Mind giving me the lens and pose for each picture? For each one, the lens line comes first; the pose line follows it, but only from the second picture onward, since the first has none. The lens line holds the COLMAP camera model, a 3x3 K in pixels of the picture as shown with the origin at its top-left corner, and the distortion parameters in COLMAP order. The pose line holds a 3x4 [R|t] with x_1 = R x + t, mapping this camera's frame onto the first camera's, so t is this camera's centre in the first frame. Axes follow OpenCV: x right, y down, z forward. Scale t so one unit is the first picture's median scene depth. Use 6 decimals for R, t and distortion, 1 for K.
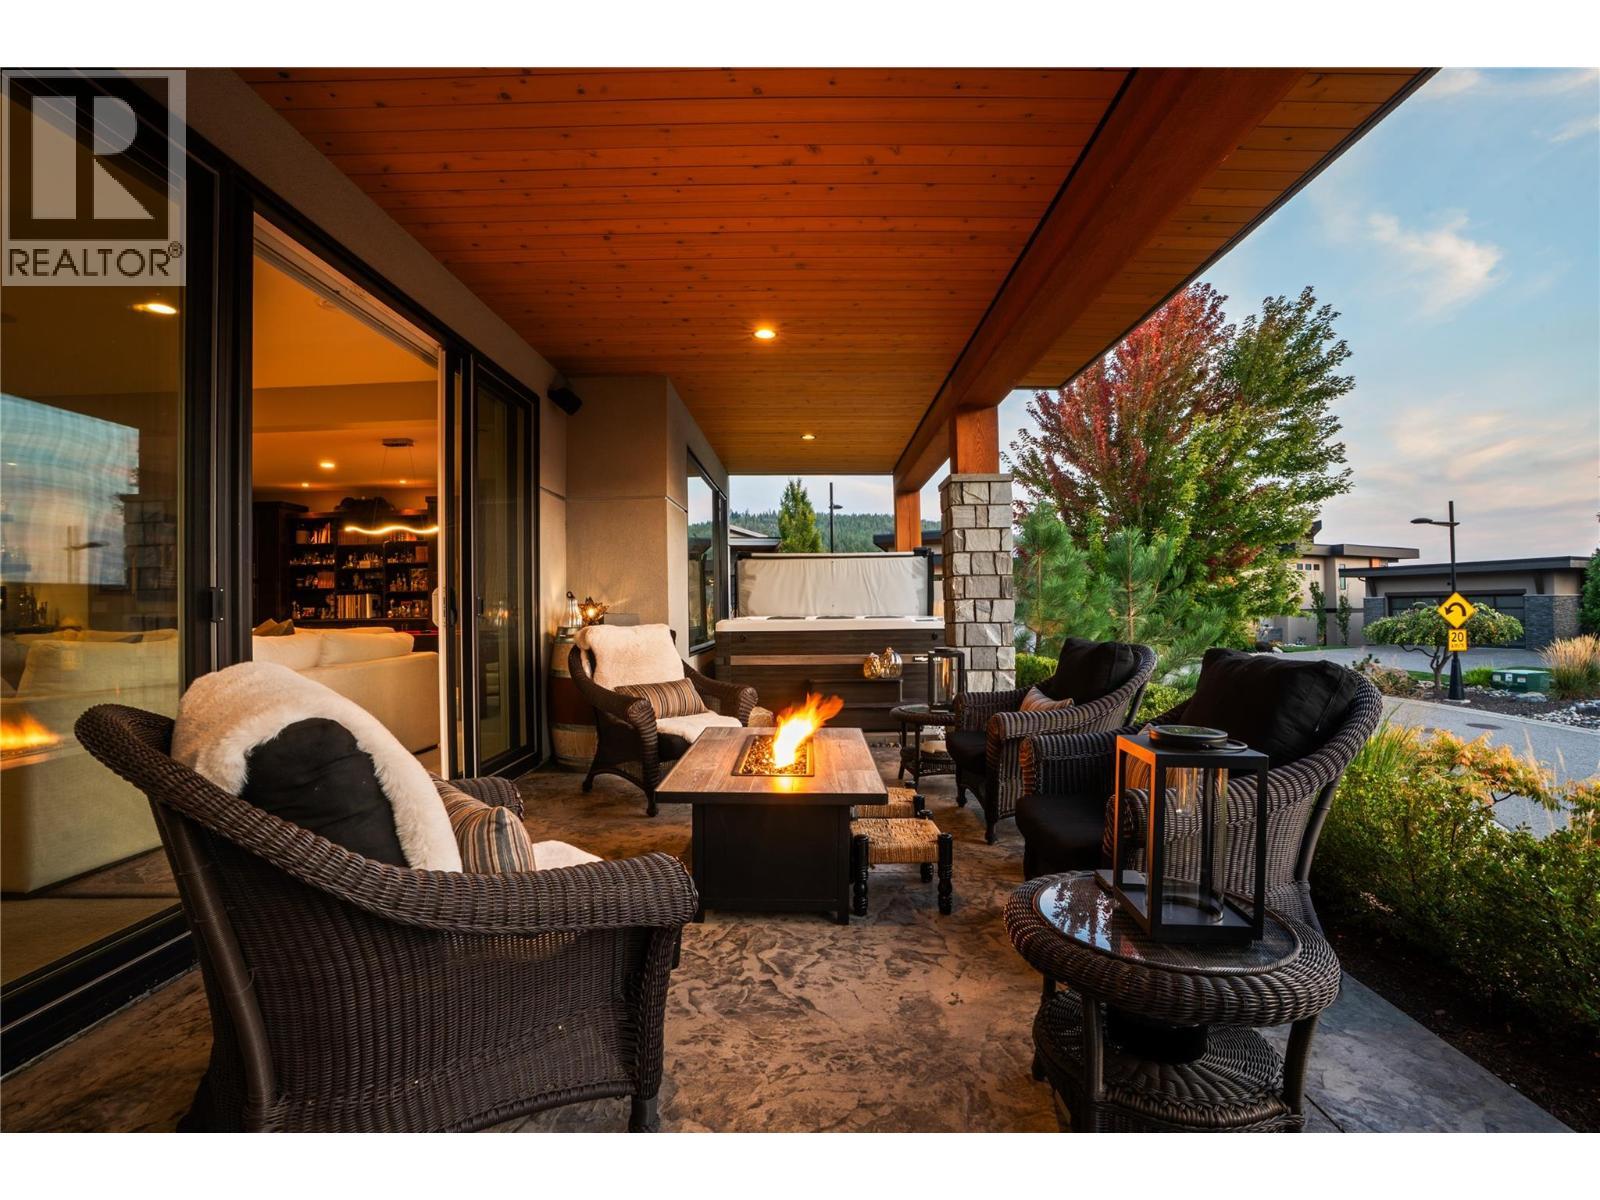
lens RADIAL K [[733.5, 0, 812.9], [0, 733.5, 602.2], [0, 0, 1]] dist [0.001750, 0.000430]
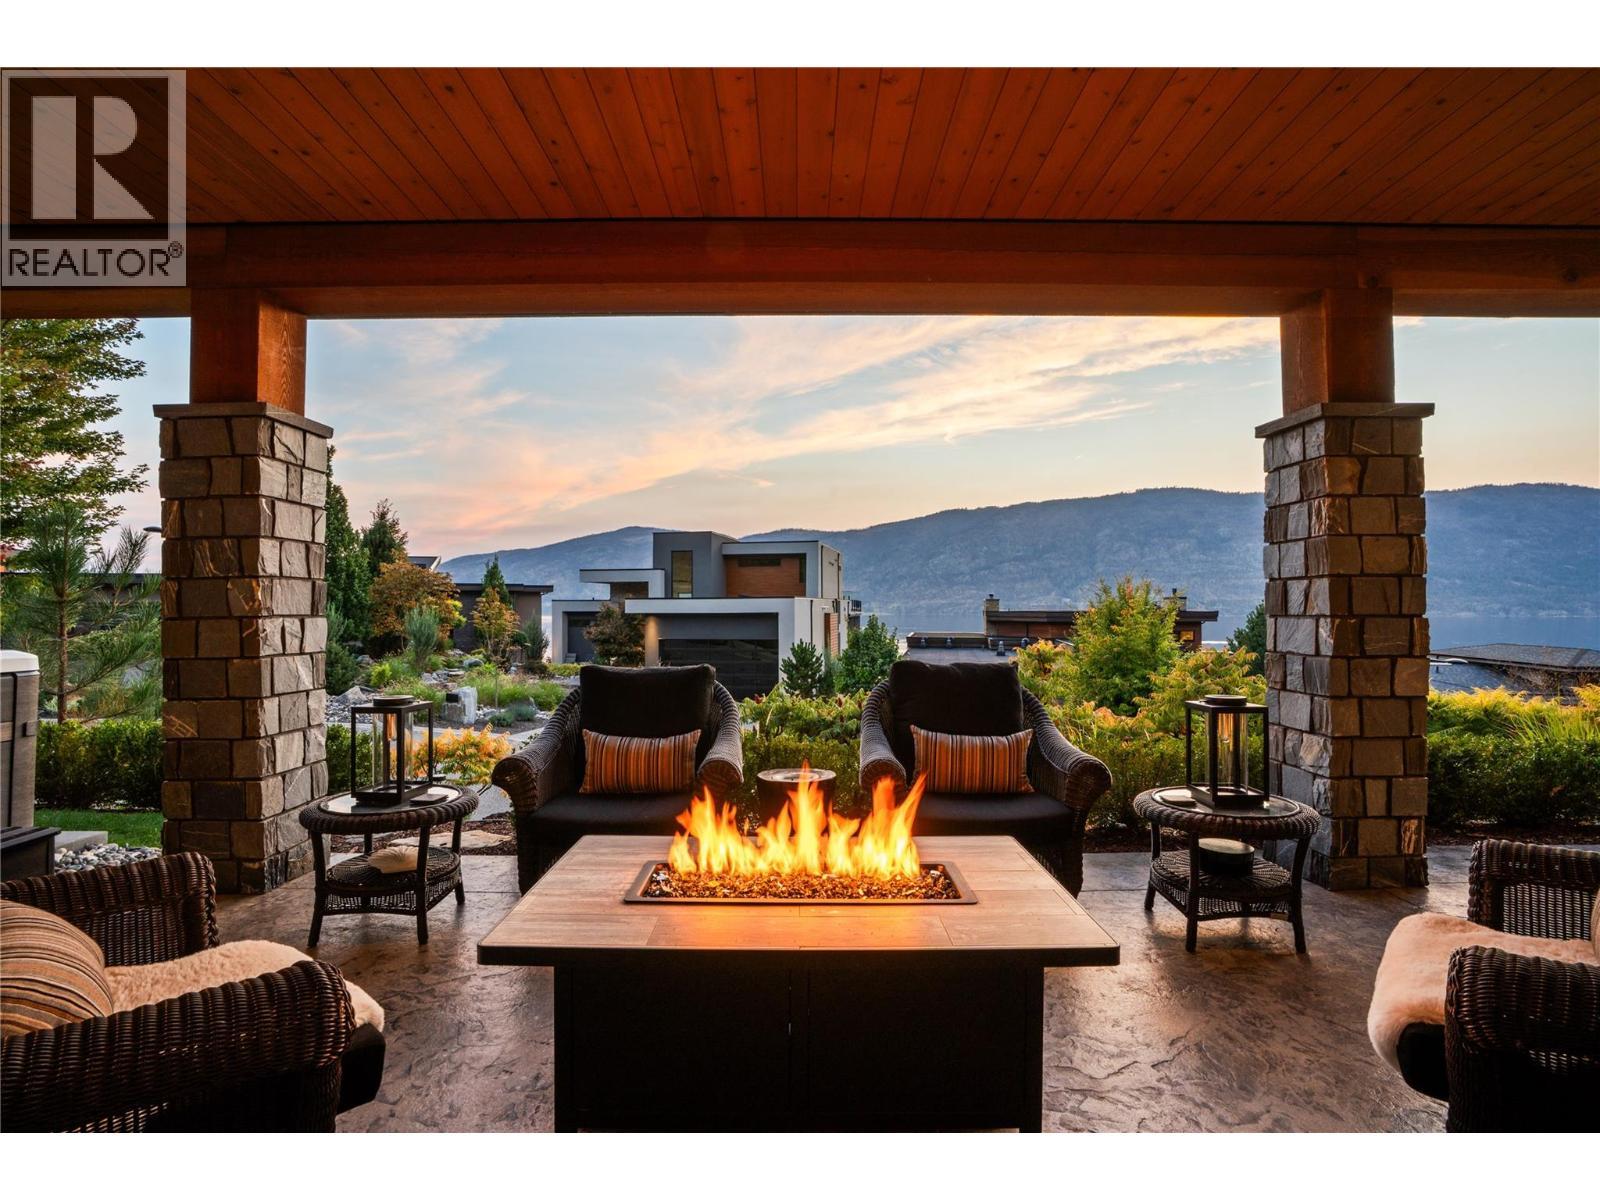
lens RADIAL K [[718.1, 0, 796.8], [0, 718.1, 596.4], [0, 0, 1]] dist [-0.002069, -0.000019]
pose [[0.003680, 0.026834, 0.999633, -0.207056], [-0.004762, 0.999629, -0.026817, -0.003822], [-0.999982, -0.004661, 0.003807, 0.317350]]
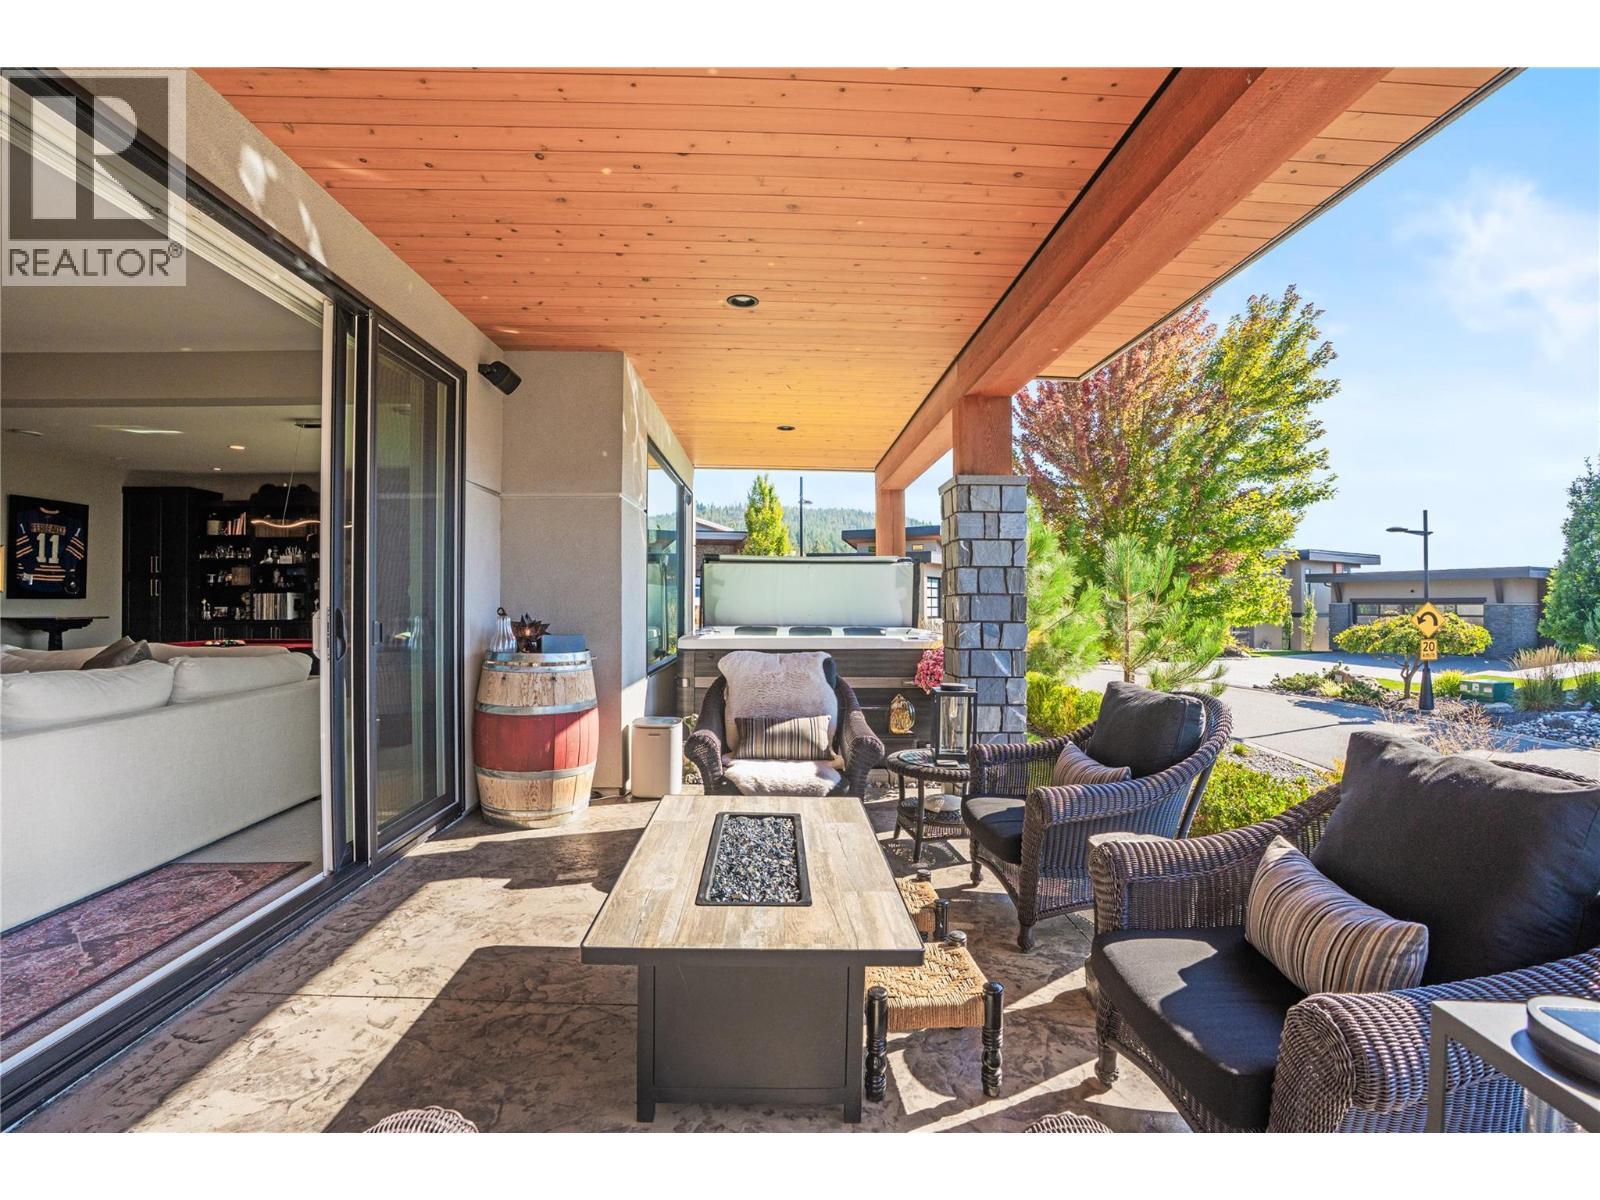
lens RADIAL K [[730.9, 0, 802.2], [0, 730.9, 603.4], [0, 0, 1]] dist [-0.001781, 0.000310]
pose [[0.999251, 0.015666, 0.035397, -0.010880], [-0.016095, 0.999800, 0.011879, -0.018085], [-0.035204, -0.012440, 0.999303, 0.085368]]
